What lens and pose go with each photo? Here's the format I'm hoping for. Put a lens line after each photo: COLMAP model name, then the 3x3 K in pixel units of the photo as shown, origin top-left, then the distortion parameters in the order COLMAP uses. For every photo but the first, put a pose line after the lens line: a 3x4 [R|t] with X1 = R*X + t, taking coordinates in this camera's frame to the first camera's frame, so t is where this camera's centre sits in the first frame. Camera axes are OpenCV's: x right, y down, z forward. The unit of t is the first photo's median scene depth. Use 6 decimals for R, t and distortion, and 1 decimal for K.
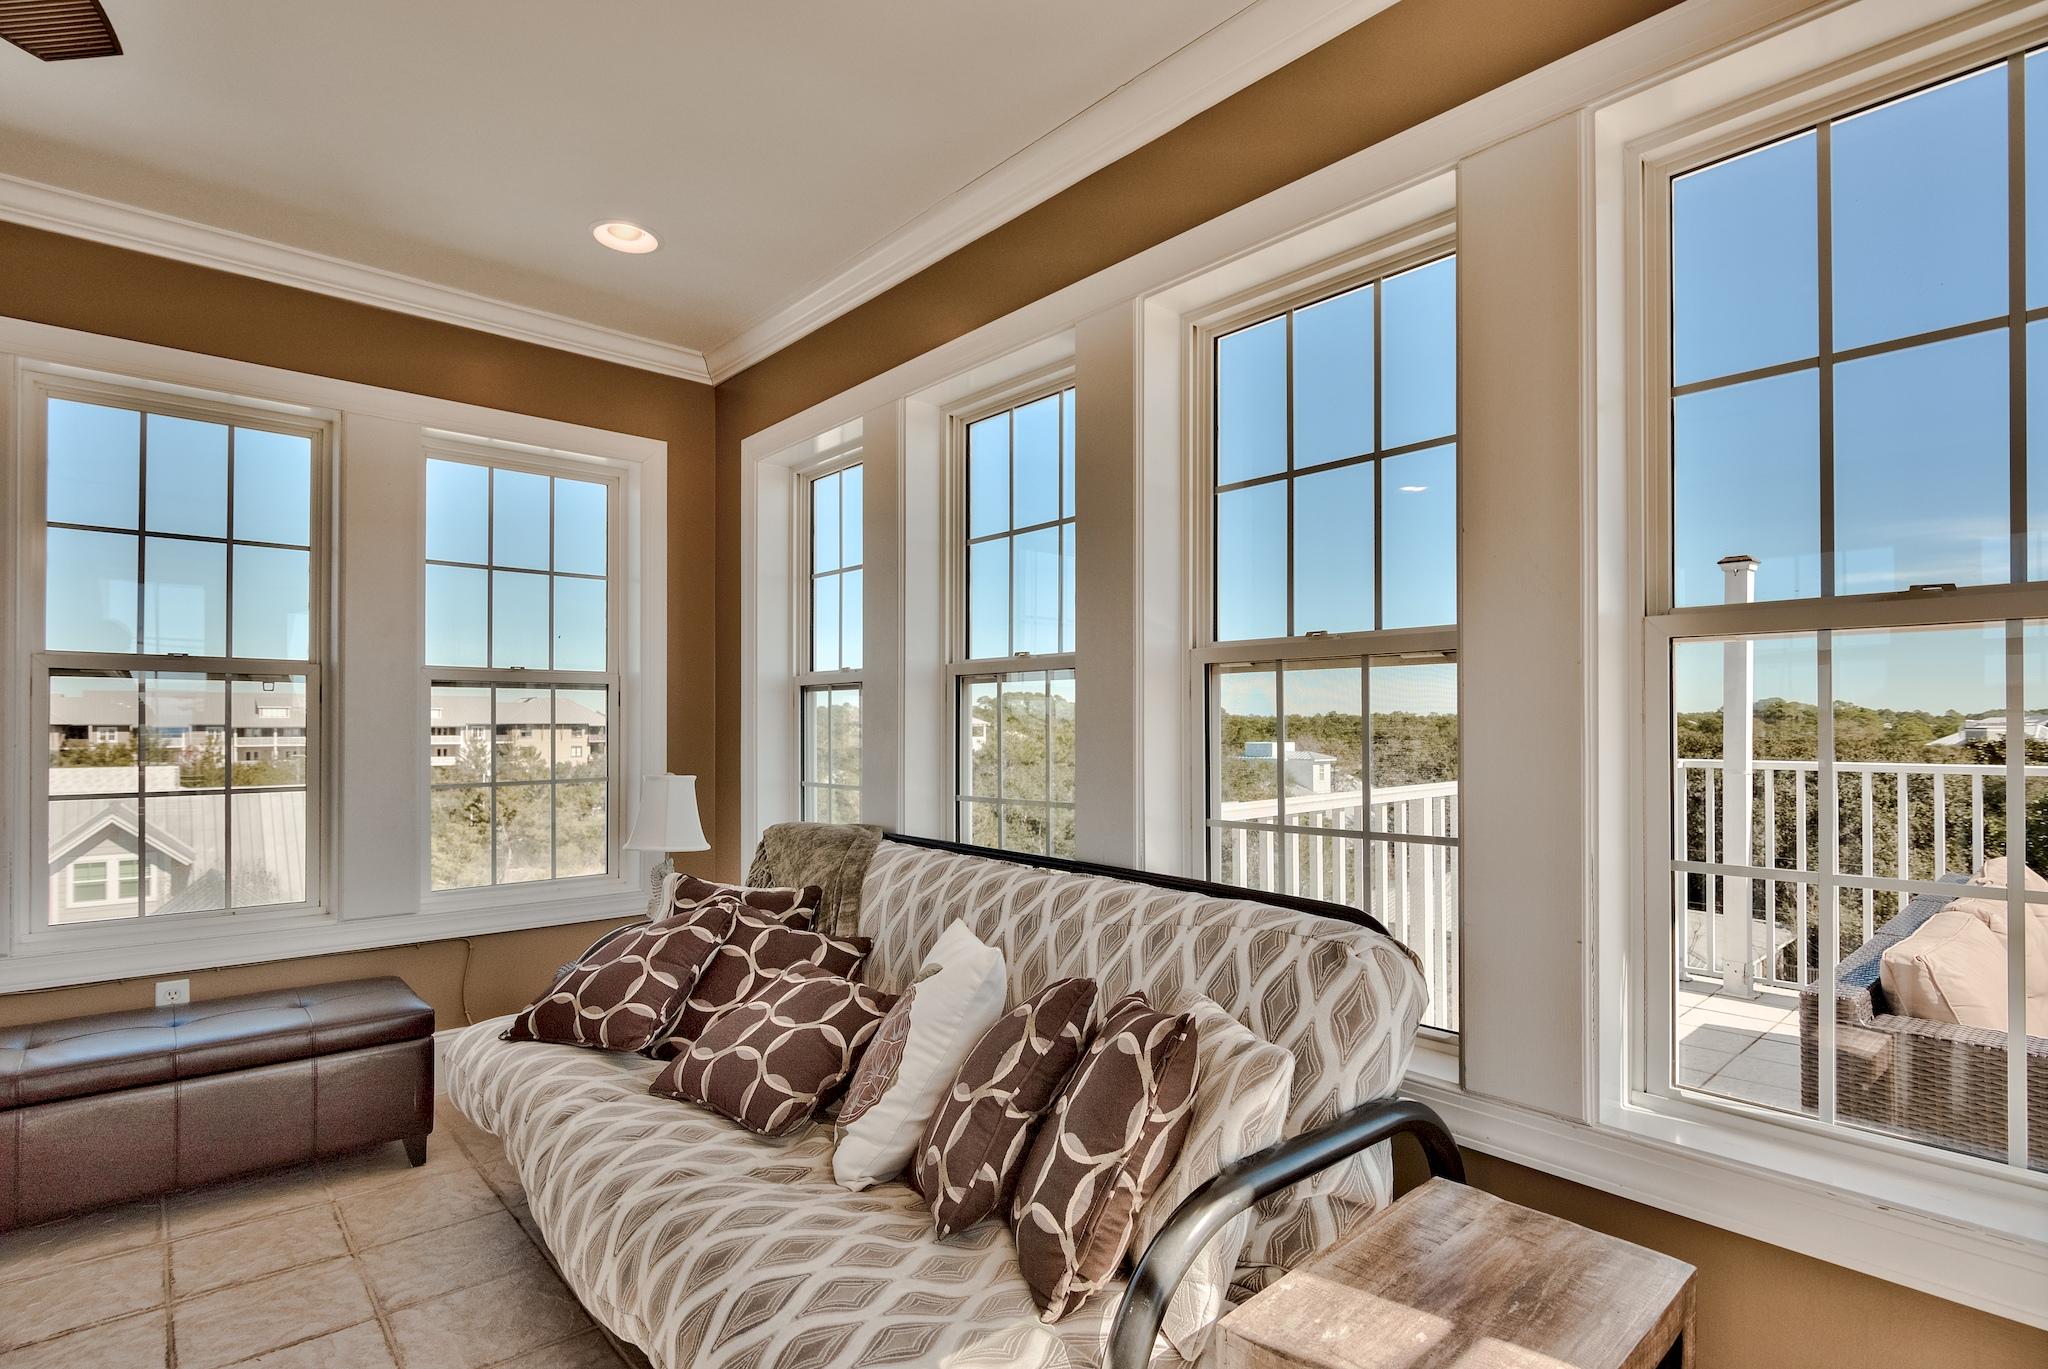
lens RADIAL K [[1011.7, 0, 956.8], [0, 1011.7, 720.5], [0, 0, 1]] dist [-0.004987, 0.000109]
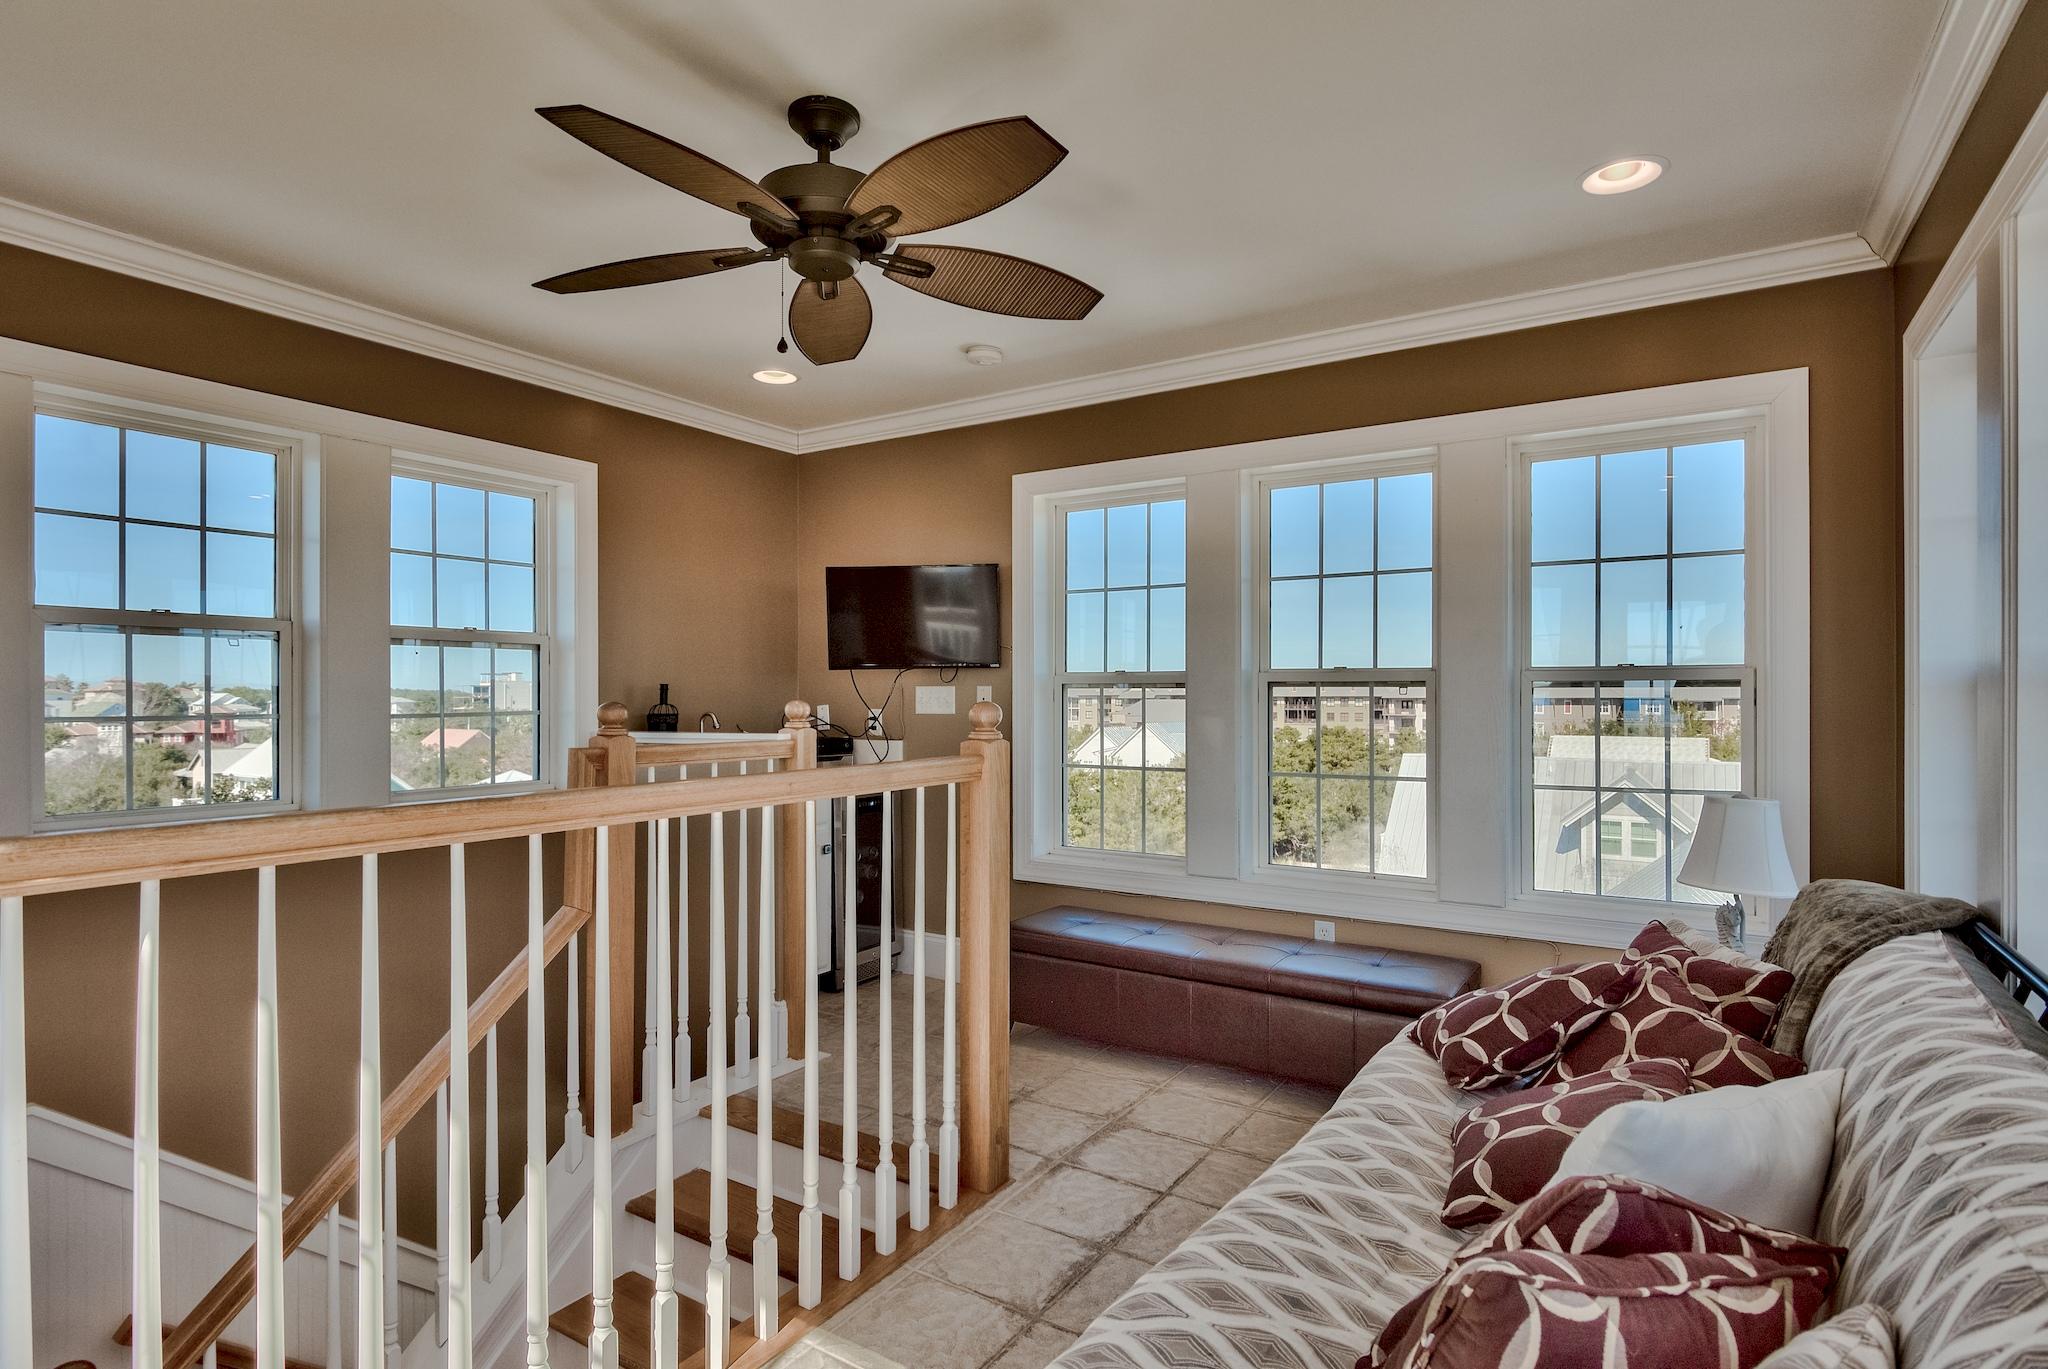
lens RADIAL K [[1011.7, 0, 1020.8], [0, 1011.7, 692.2], [0, 0, 1]] dist [-0.004987, 0.000109]
pose [[0.301898, -0.007068, -0.953314, 0.353651], [0.006393, 0.999965, -0.005390, -0.032453], [0.953319, -0.004467, 0.301933, 0.246854]]
